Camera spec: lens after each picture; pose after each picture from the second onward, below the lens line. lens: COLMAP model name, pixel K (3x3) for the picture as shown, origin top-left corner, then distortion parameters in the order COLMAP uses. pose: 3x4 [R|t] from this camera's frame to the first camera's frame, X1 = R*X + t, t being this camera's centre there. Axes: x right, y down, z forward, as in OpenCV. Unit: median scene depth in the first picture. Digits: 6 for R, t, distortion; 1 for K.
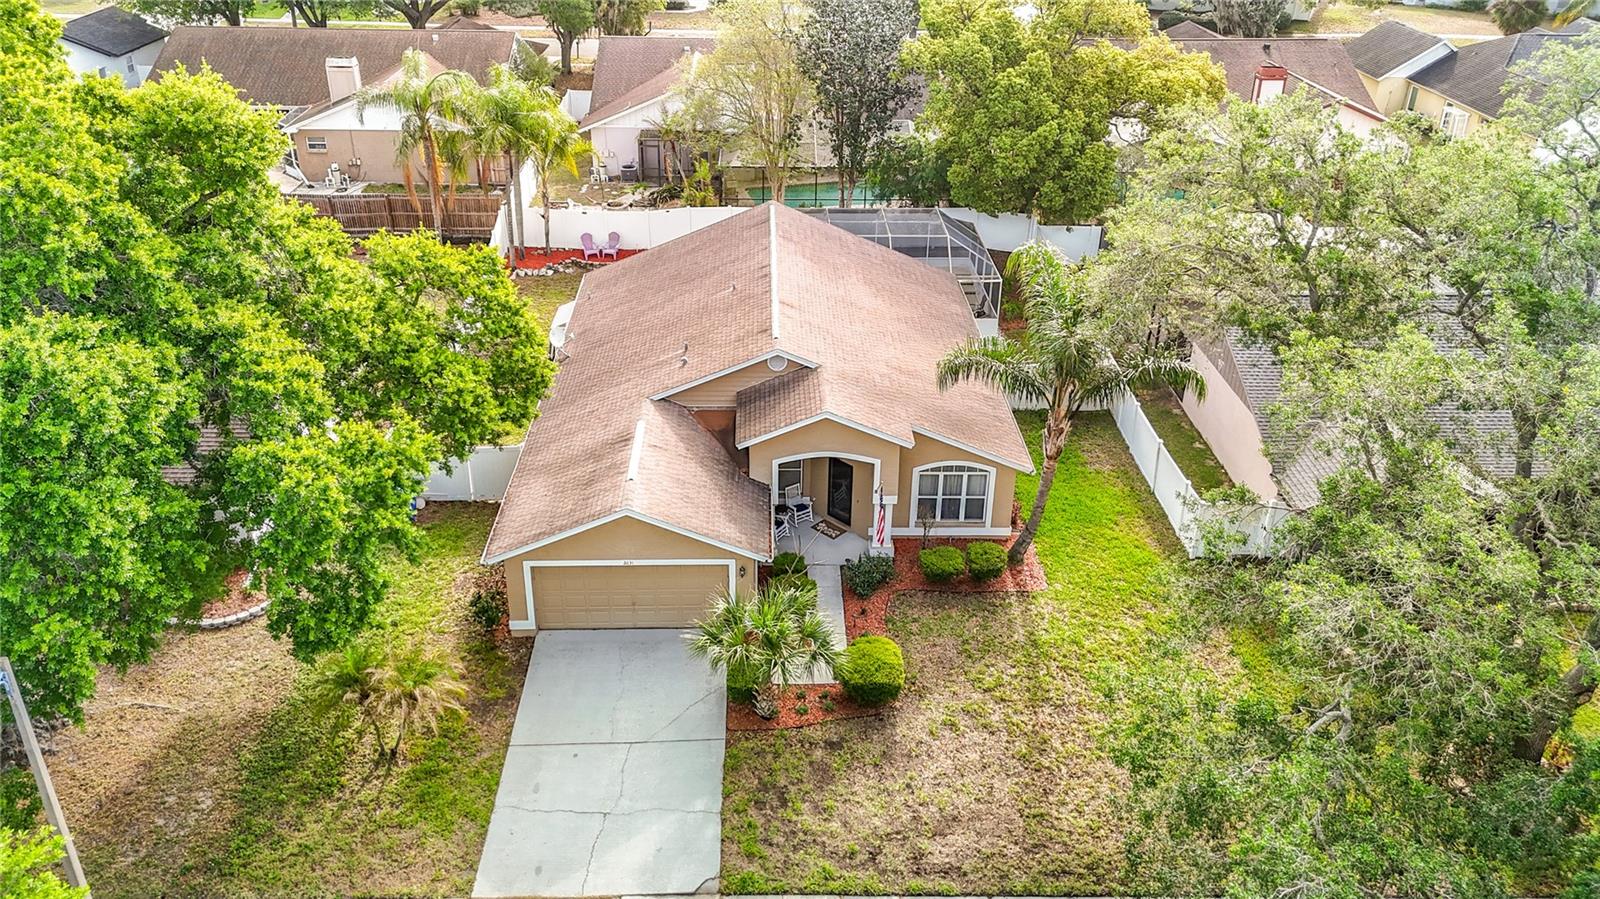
lens RADIAL K [[1307.3, 0, 794.3], [0, 1307.3, 425.5], [0, 0, 1]] dist [0.114265, -0.002065]
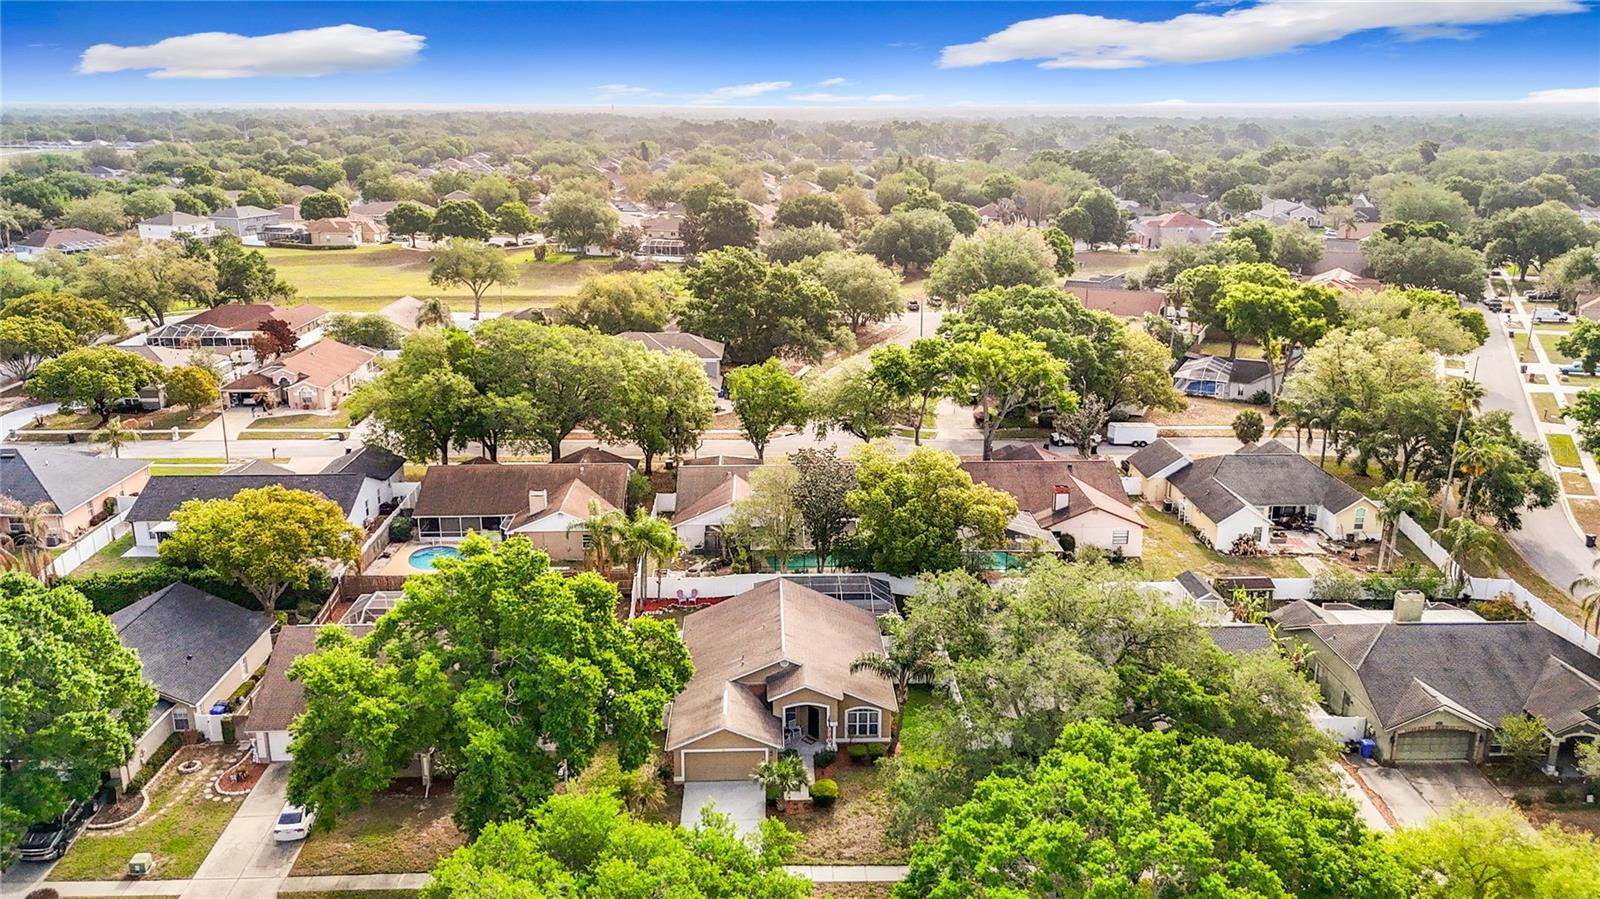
lens RADIAL K [[1307.3, 0, 794.3], [0, 1307.3, 425.5], [0, 0, 1]] dist [0.114265, -0.002065]
pose [[0.999889, -0.014811, -0.001480, 0.015330], [0.014163, 0.977281, -0.211472, 0.034074], [0.004578, 0.211428, 0.977383, -1.468159]]
